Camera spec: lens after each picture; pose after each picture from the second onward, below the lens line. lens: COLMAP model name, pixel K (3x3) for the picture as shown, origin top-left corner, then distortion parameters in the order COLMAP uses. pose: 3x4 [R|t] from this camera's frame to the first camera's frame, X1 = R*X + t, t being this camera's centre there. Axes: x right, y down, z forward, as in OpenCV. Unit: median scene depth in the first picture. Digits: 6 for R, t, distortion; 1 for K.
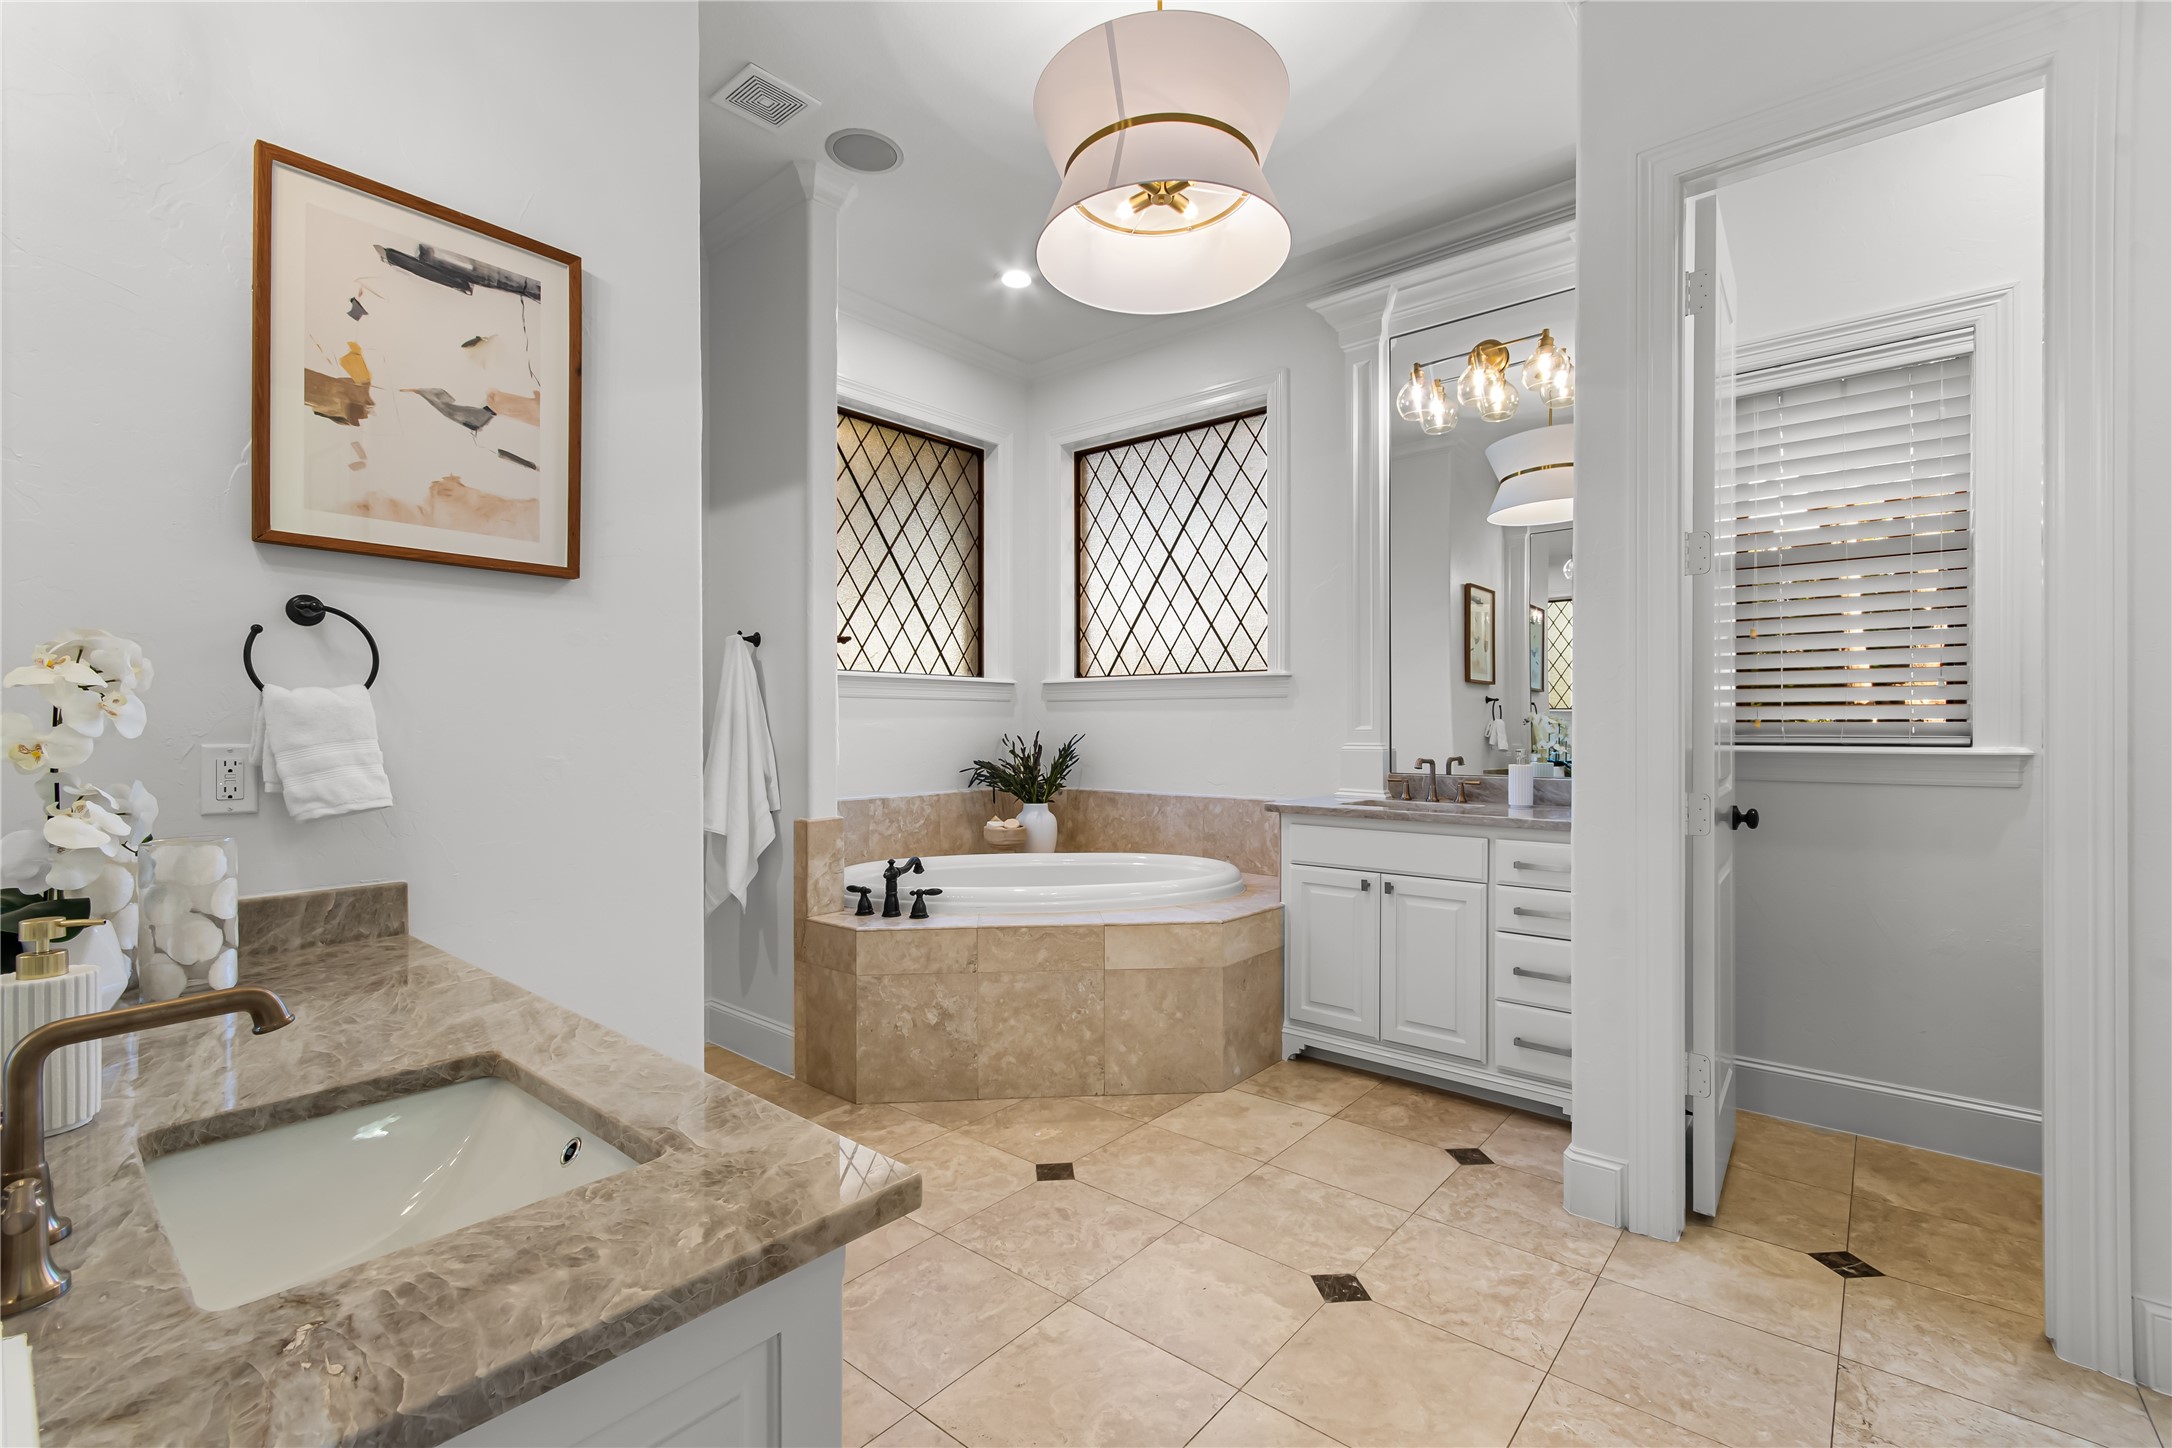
lens RADIAL K [[964.4, 0, 1088.5], [0, 964.4, 720.1], [0, 0, 1]] dist [0.000593, 0.000205]
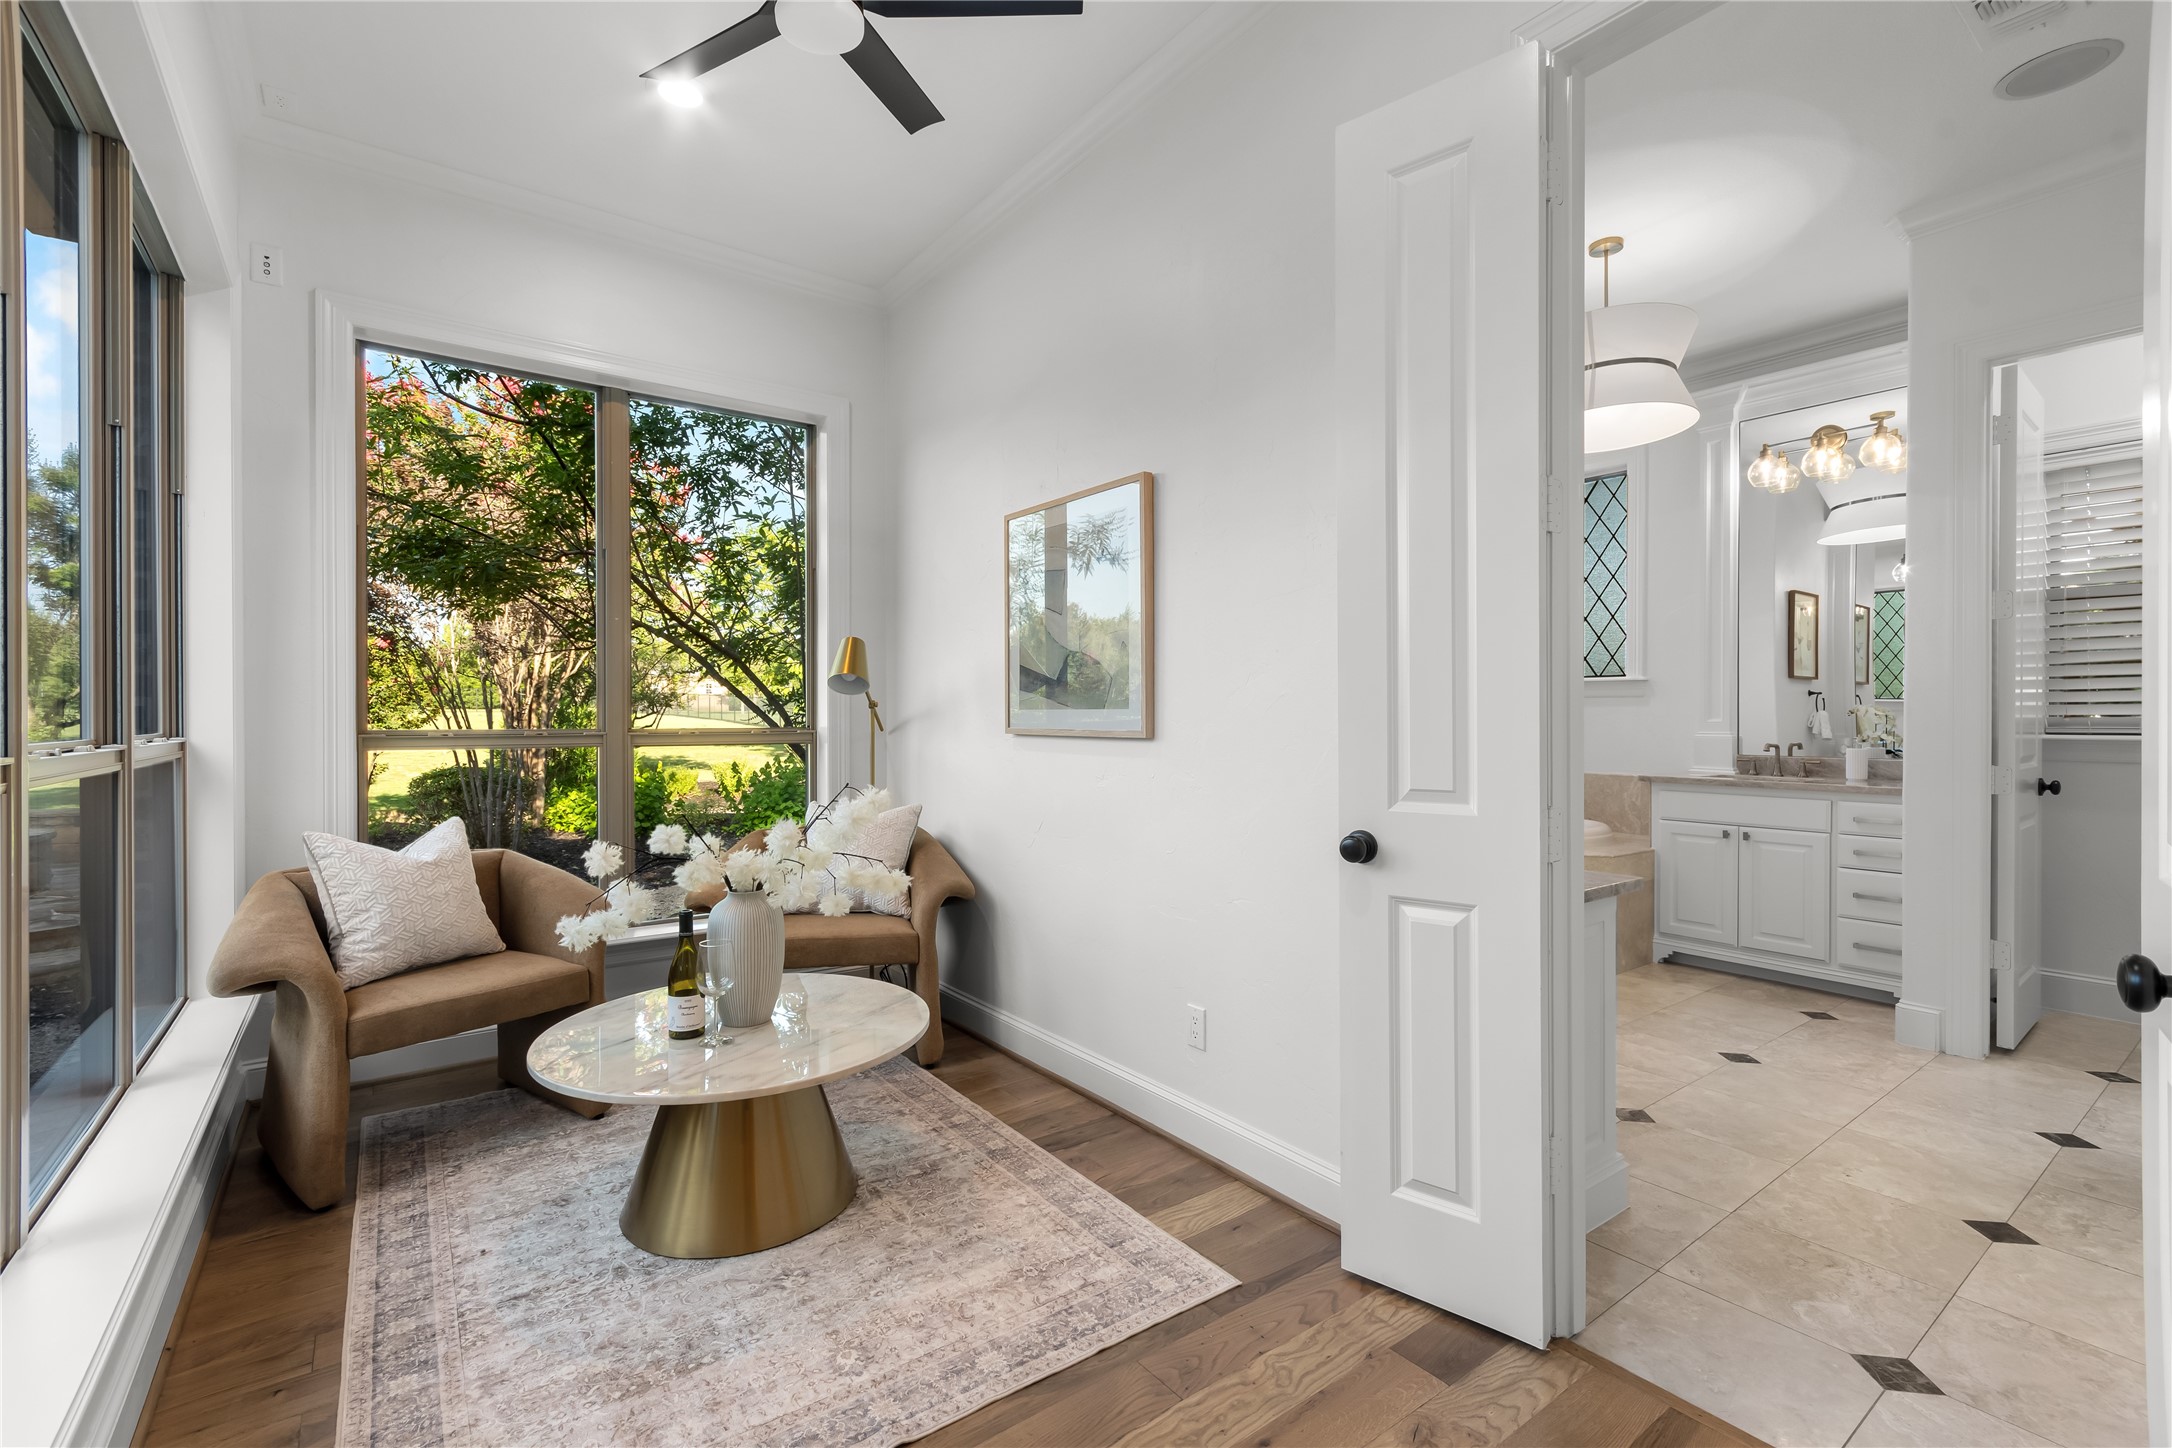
lens RADIAL K [[954.4, 0, 1082.7], [0, 954.4, 715.0], [0, 0, 1]] dist [0.022602, -0.015025]
pose [[0.971800, -0.000193, -0.235805, -0.291684], [0.001919, 0.999973, 0.007088, -0.011970], [0.235797, -0.007340, 0.971775, -0.570530]]
